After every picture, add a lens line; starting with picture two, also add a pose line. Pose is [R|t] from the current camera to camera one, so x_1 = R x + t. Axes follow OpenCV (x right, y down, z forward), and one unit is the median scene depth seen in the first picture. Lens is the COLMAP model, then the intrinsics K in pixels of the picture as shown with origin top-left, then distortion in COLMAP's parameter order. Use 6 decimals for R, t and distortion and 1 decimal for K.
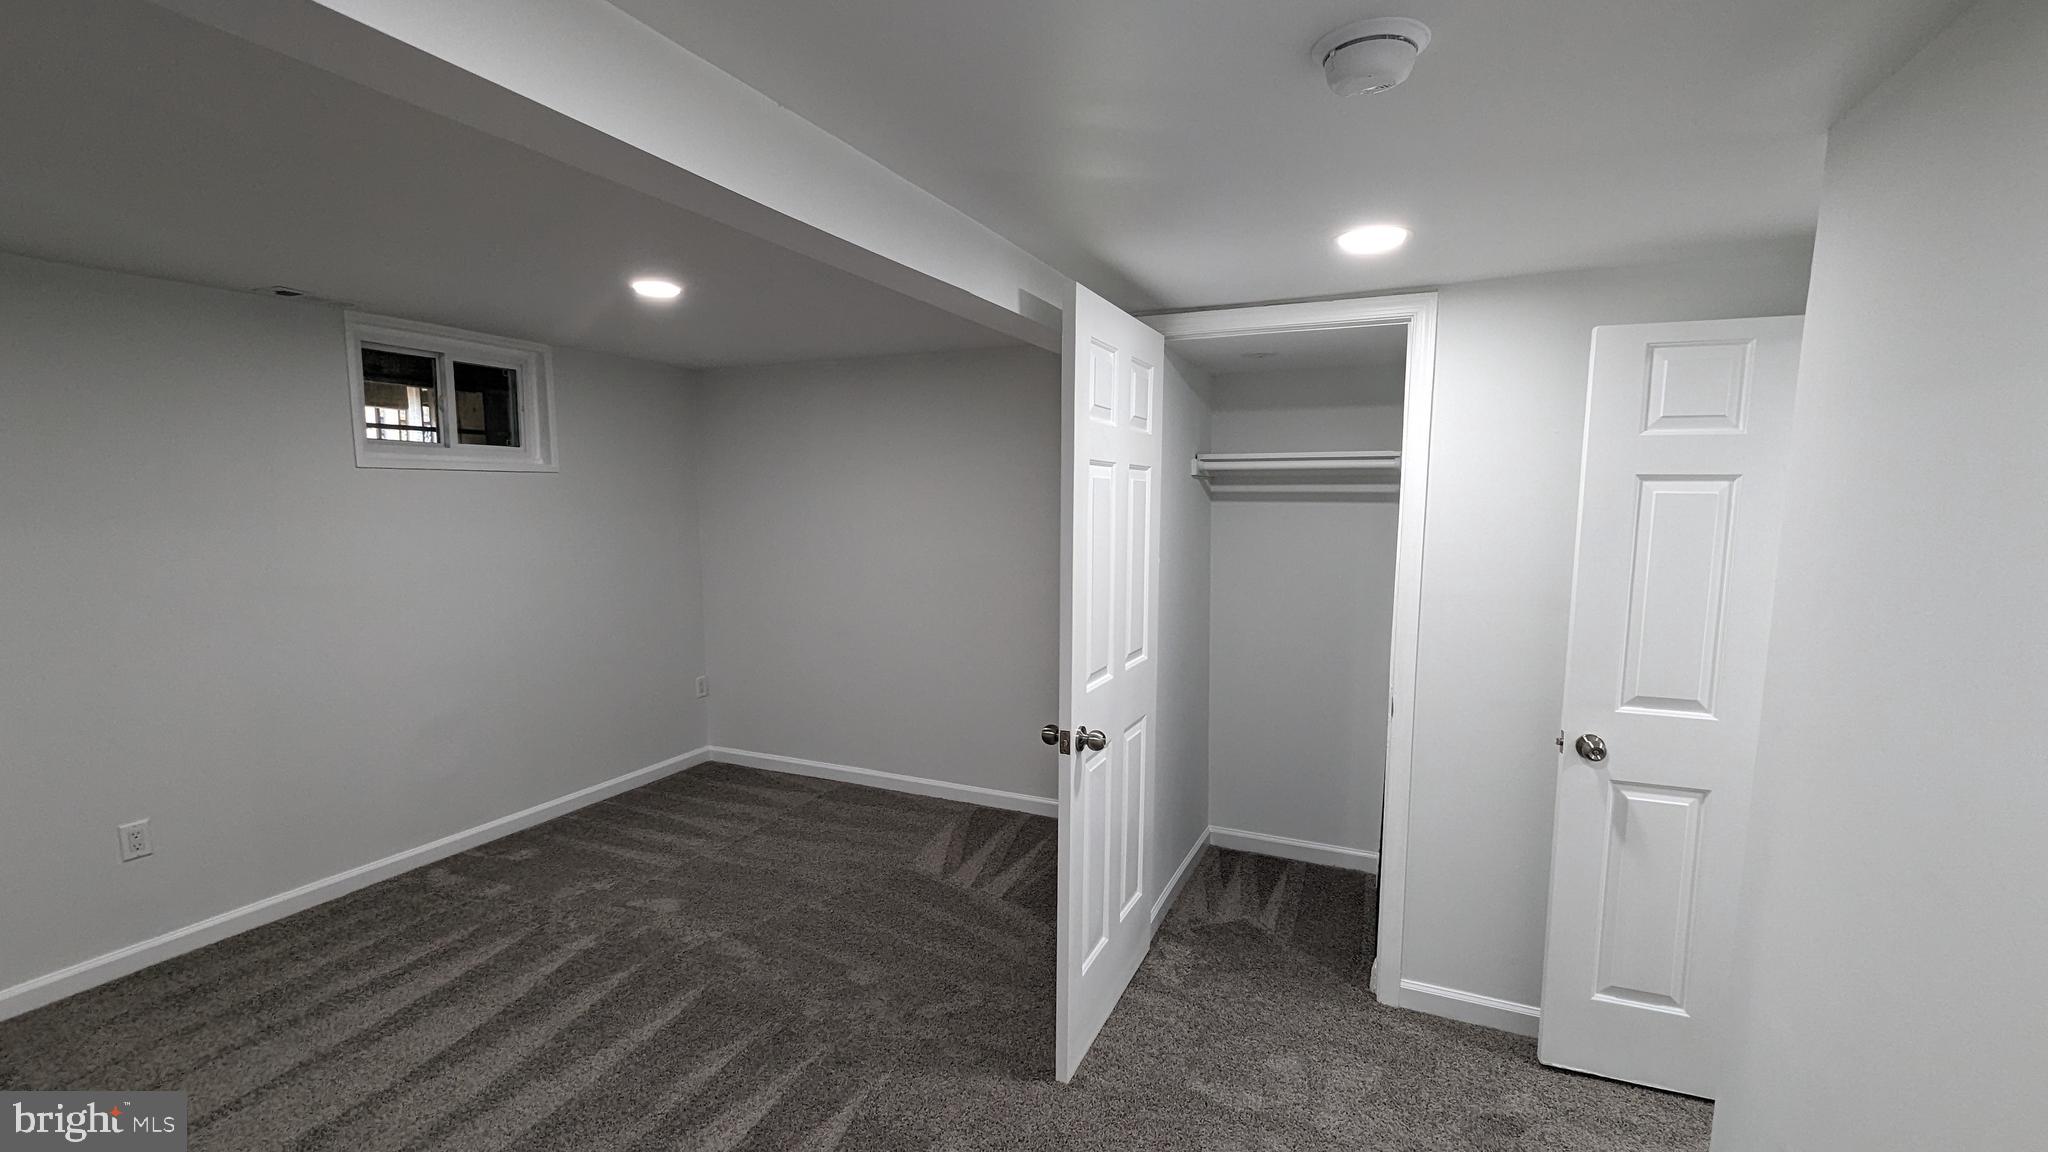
lens RADIAL K [[857.5, 0, 1019.2], [0, 857.5, 591.5], [0, 0, 1]] dist [-0.000509, -0.000216]
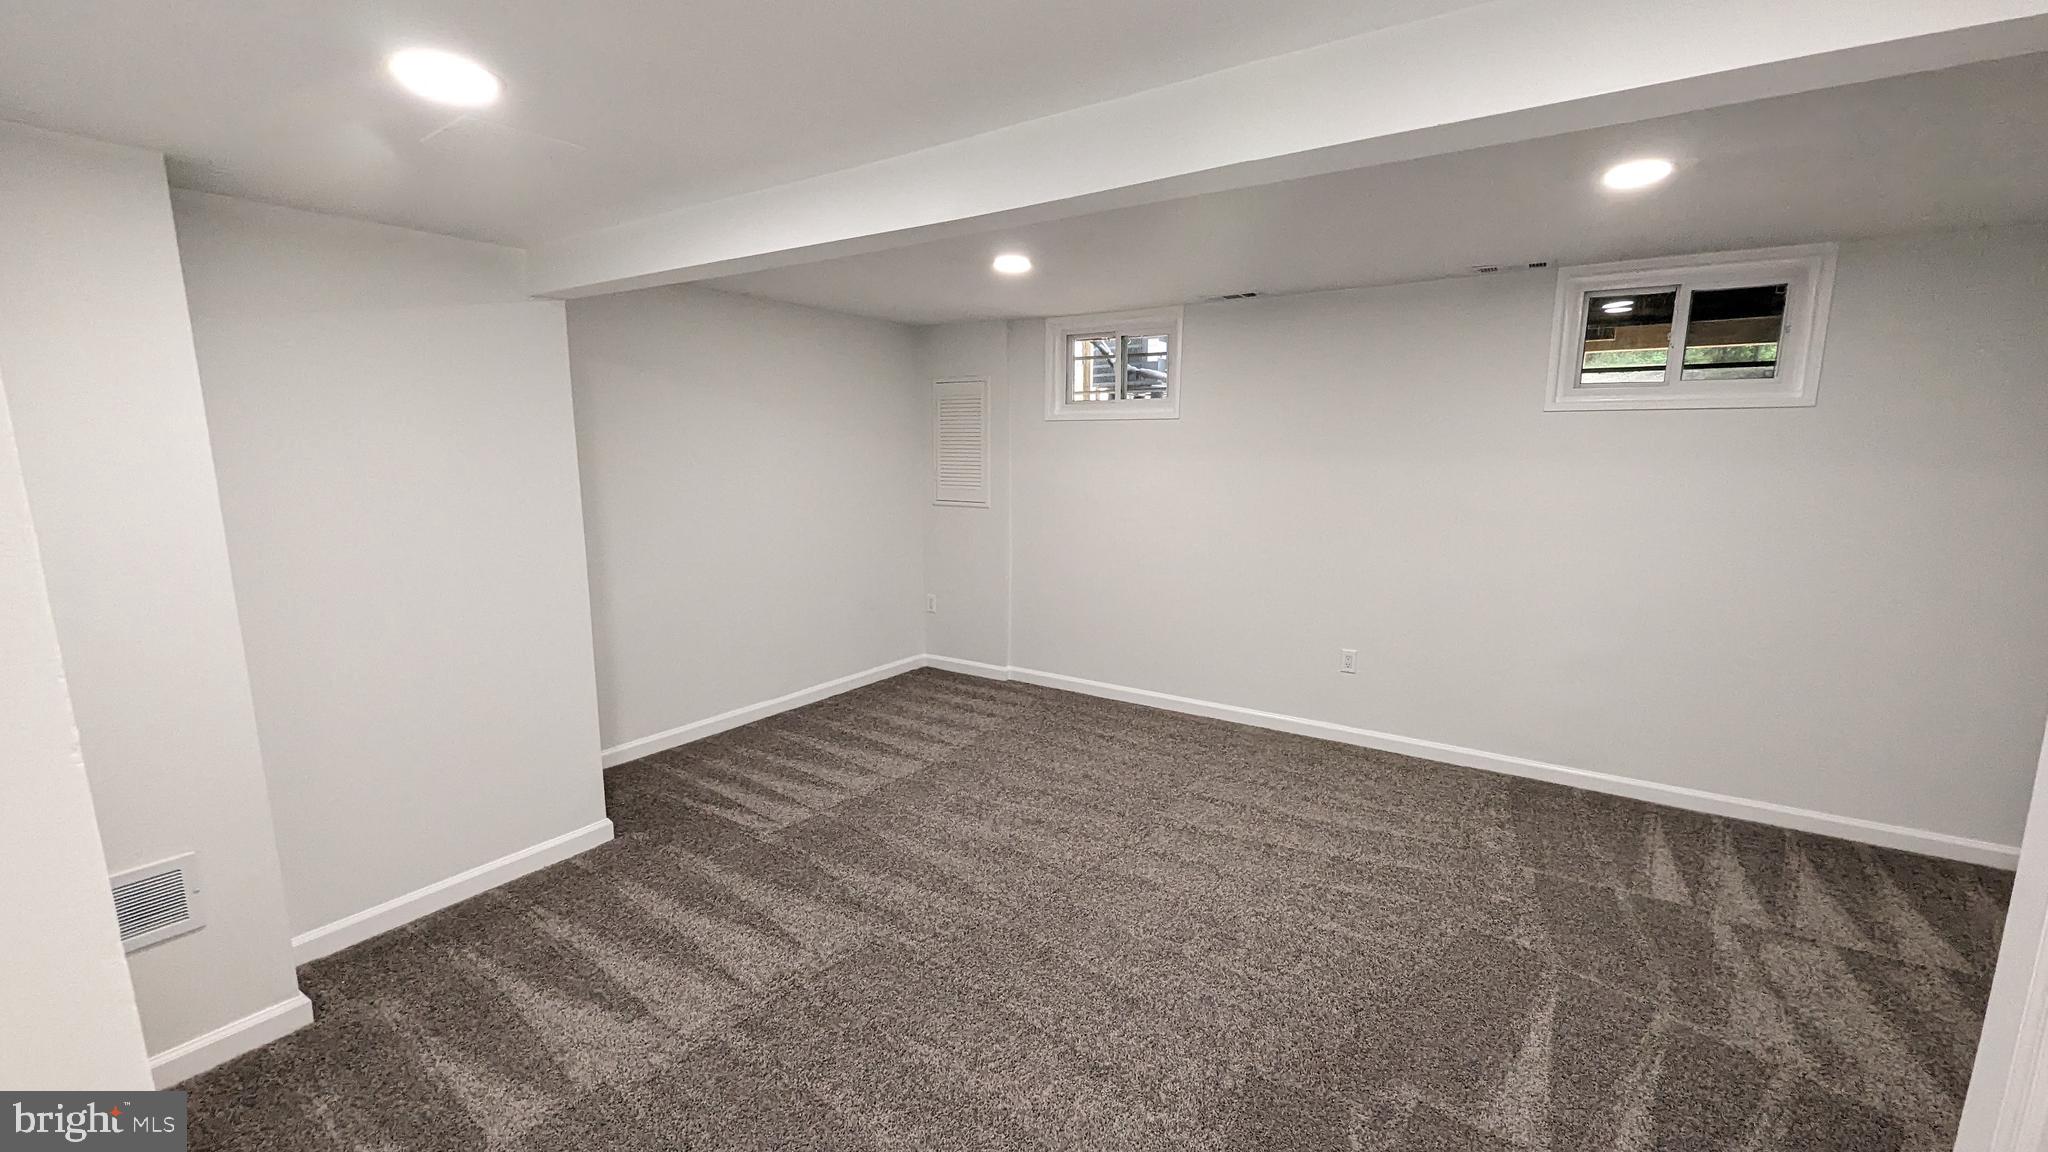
lens RADIAL K [[847.0, 0, 1027.7], [0, 847.0, 589.7], [0, 0, 1]] dist [0.000222, -0.000264]
pose [[-0.164862, 0.166425, -0.972175, 0.426990], [-0.109358, 0.976500, 0.185710, -0.046332], [0.980235, 0.136931, -0.142788, 0.493216]]
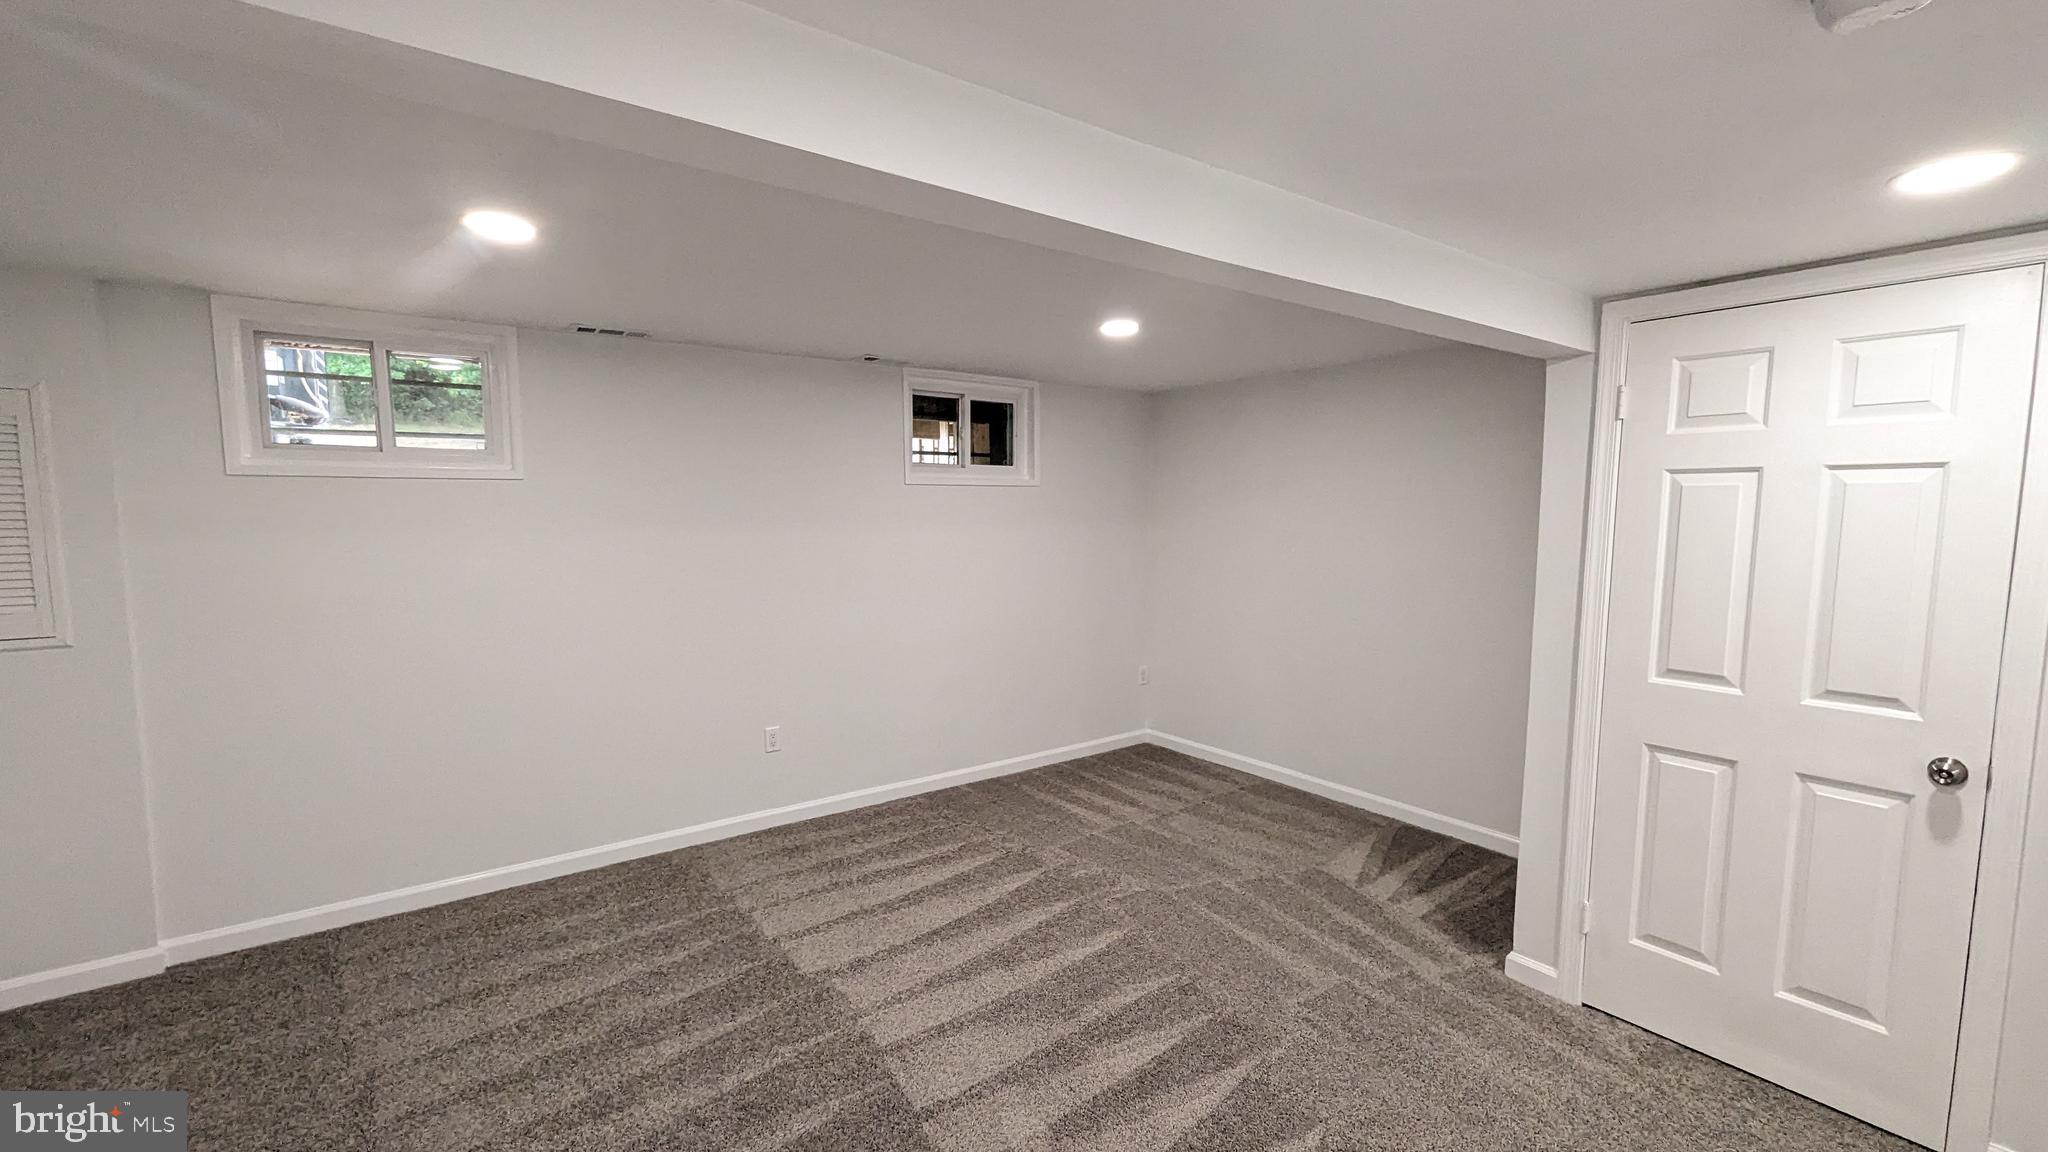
lens RADIAL K [[847.0, 0, 1027.7], [0, 847.0, 589.7], [0, 0, 1]] dist [0.000222, -0.000264]
pose [[0.872668, 0.043070, -0.486410, 0.039663], [-0.049273, 0.998785, 0.000039, 0.008867], [0.485821, 0.023933, 0.873730, -0.053774]]
